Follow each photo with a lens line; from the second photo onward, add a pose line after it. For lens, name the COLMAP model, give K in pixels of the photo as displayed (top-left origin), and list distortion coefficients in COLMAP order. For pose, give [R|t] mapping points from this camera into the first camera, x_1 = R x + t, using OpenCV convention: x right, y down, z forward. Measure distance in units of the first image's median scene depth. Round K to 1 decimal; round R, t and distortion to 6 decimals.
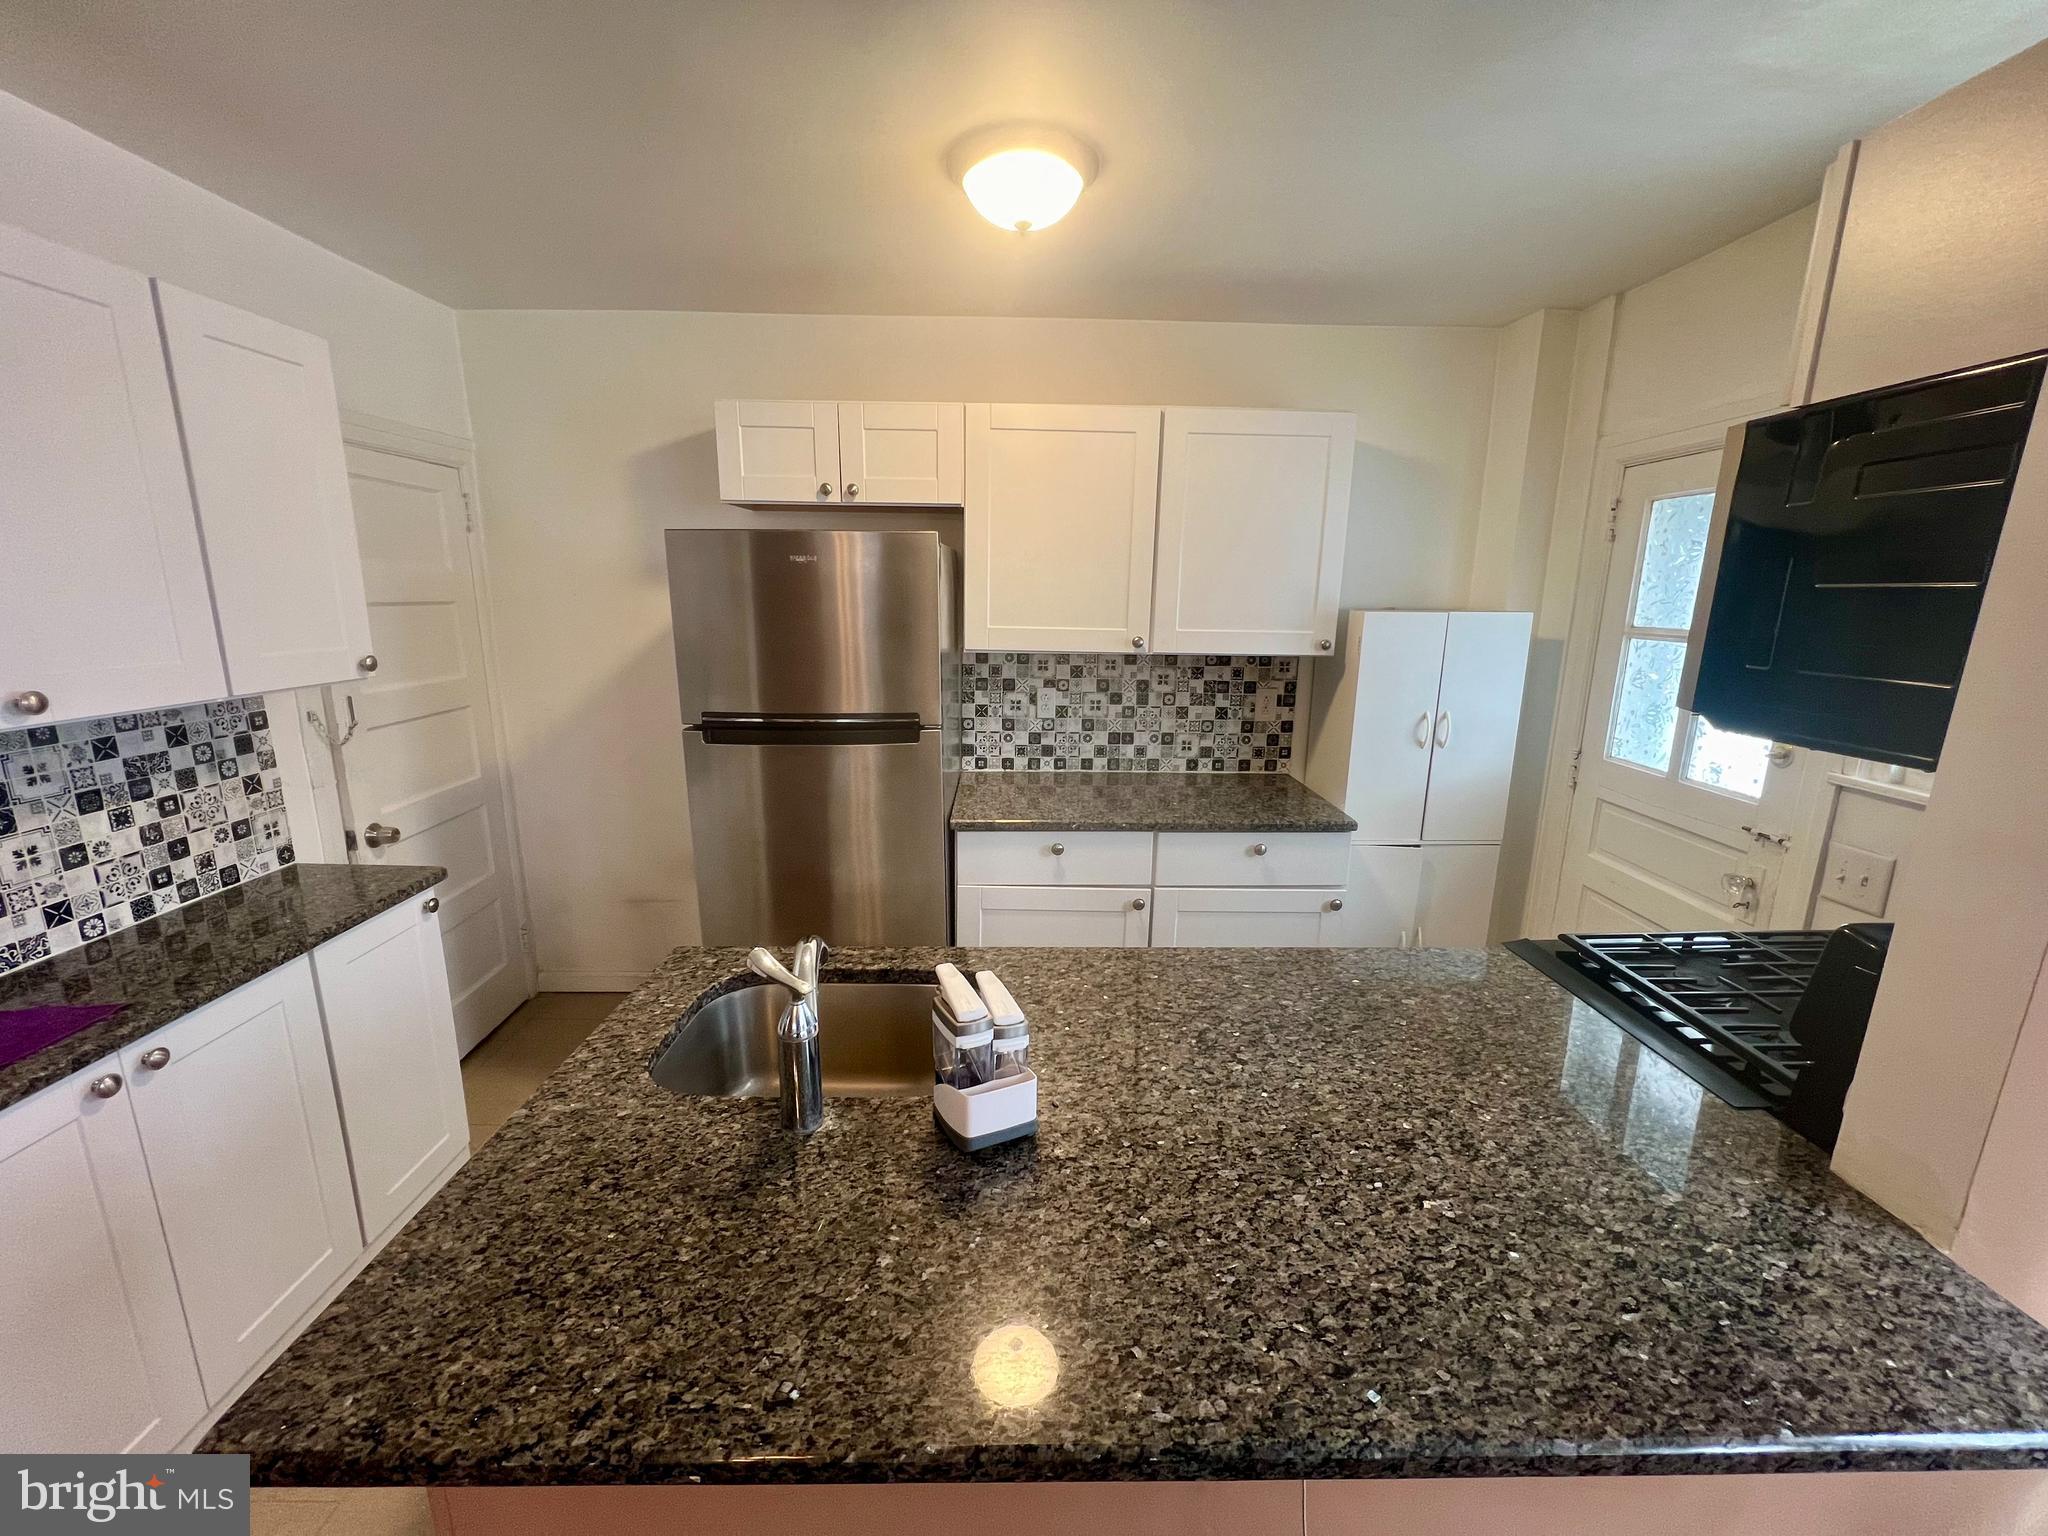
lens RADIAL K [[822.0, 0, 1024.4], [0, 822.0, 769.8], [0, 0, 1]] dist [-0.002153, 0.000531]
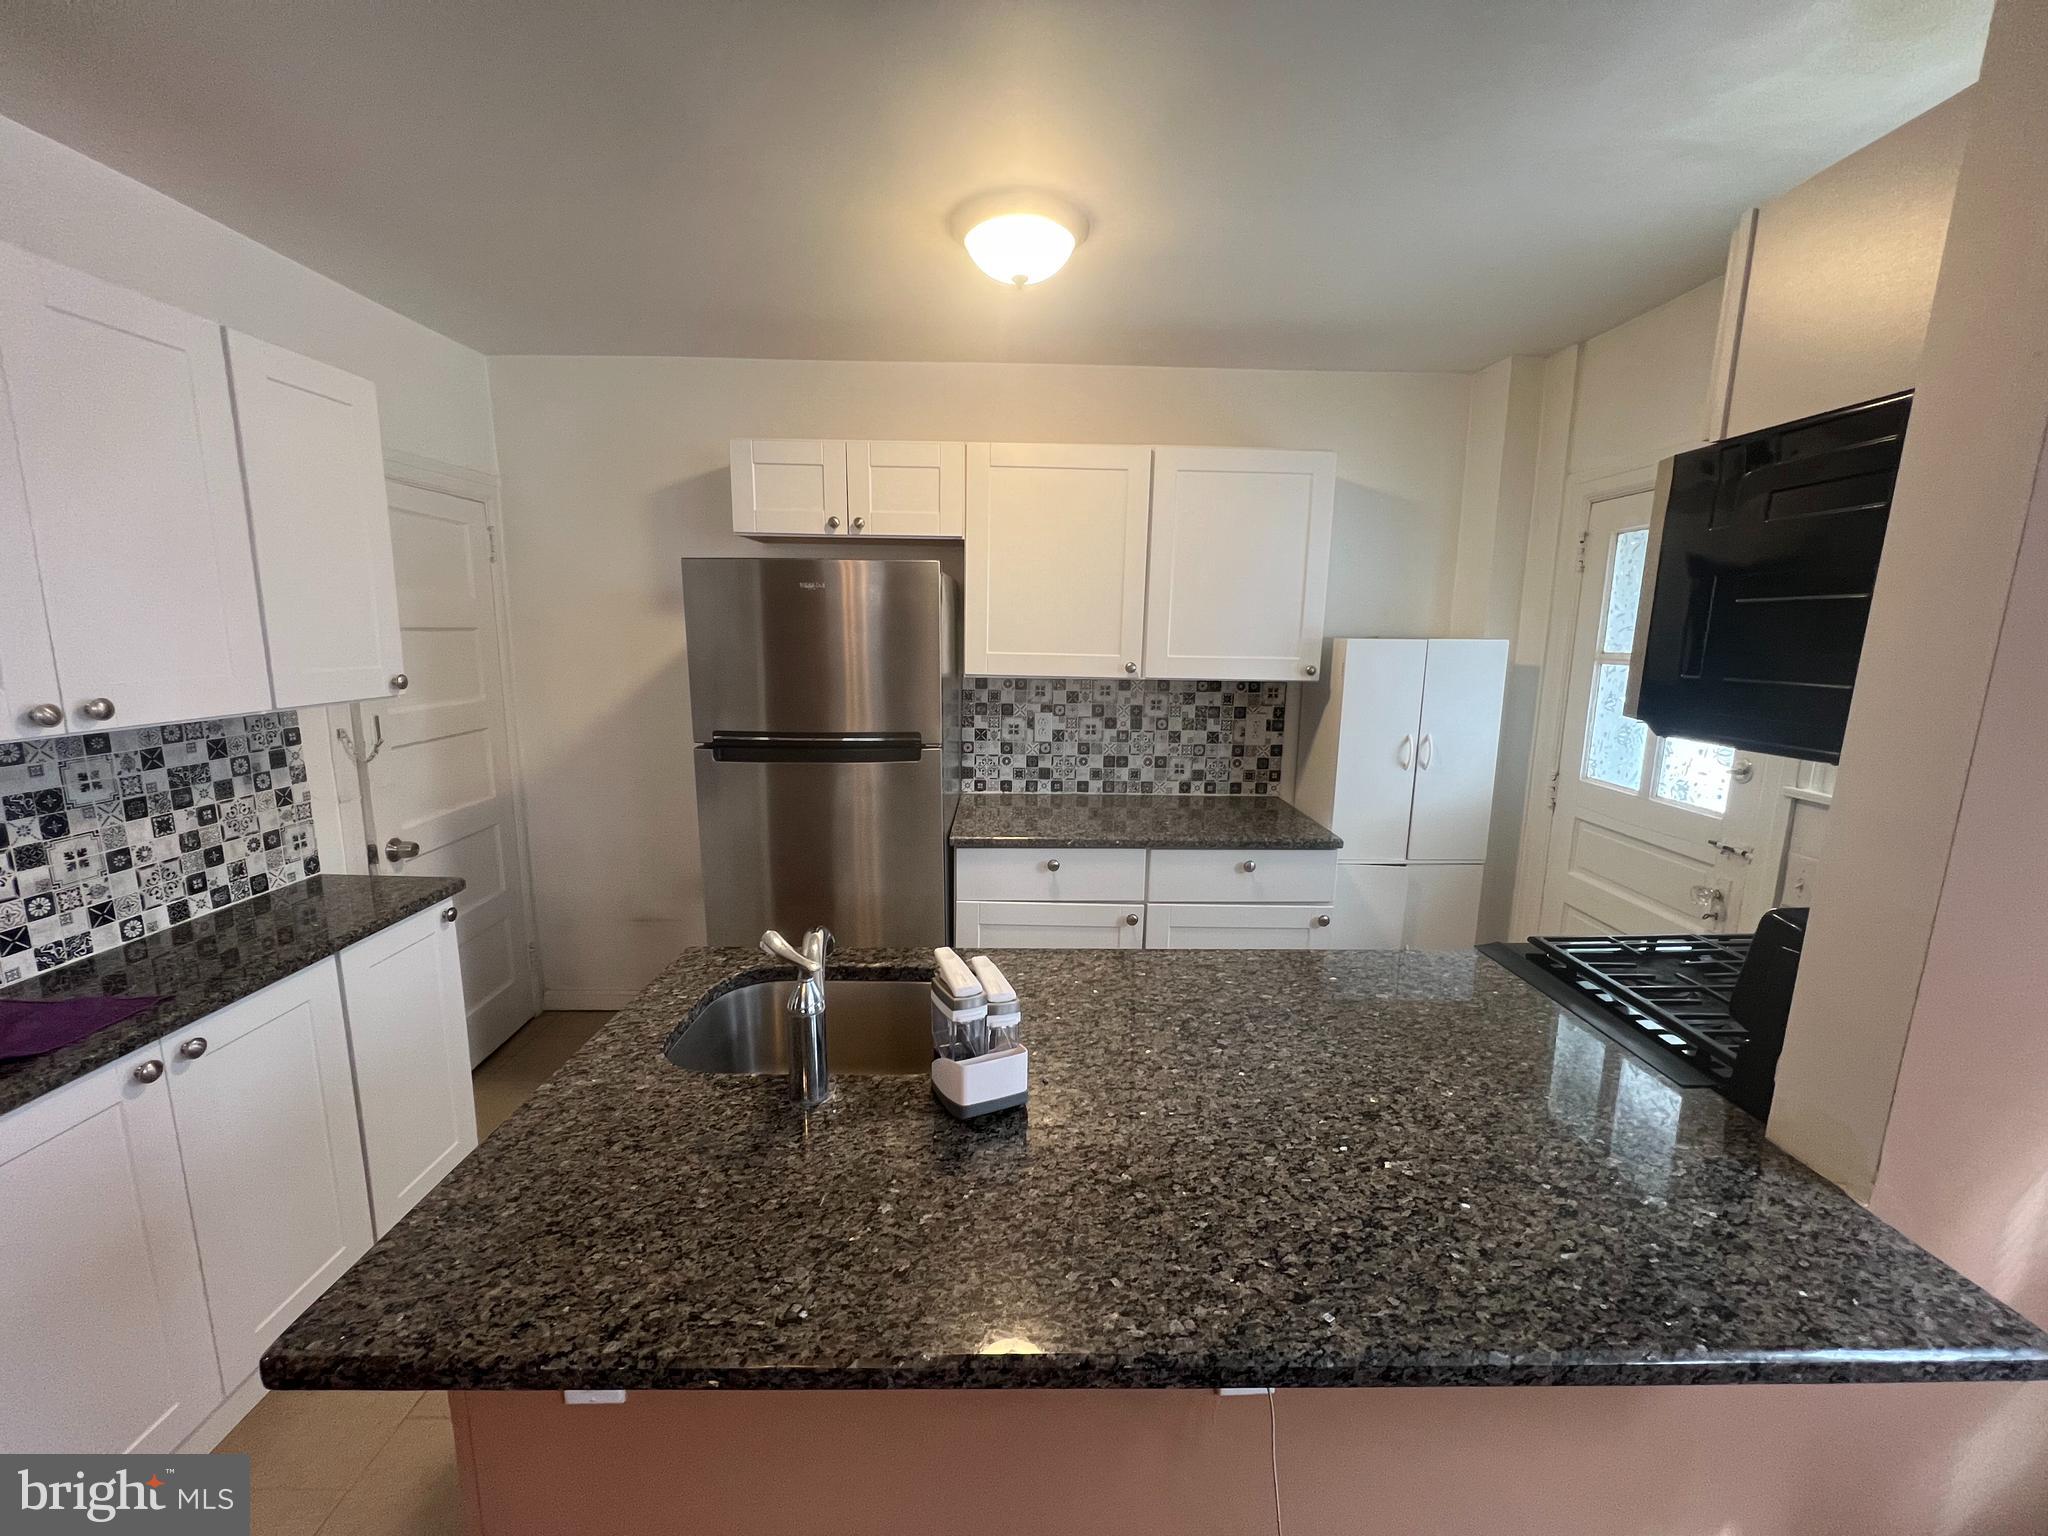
lens RADIAL K [[822.0, 0, 1024.7], [0, 822.0, 768.2], [0, 0, 1]] dist [-0.002153, 0.000531]
pose [[0.999999, 0.001602, -0.000621, 0.011124], [-0.001629, 0.998928, -0.046269, 0.052162], [0.000546, 0.046270, 0.998929, -0.089734]]
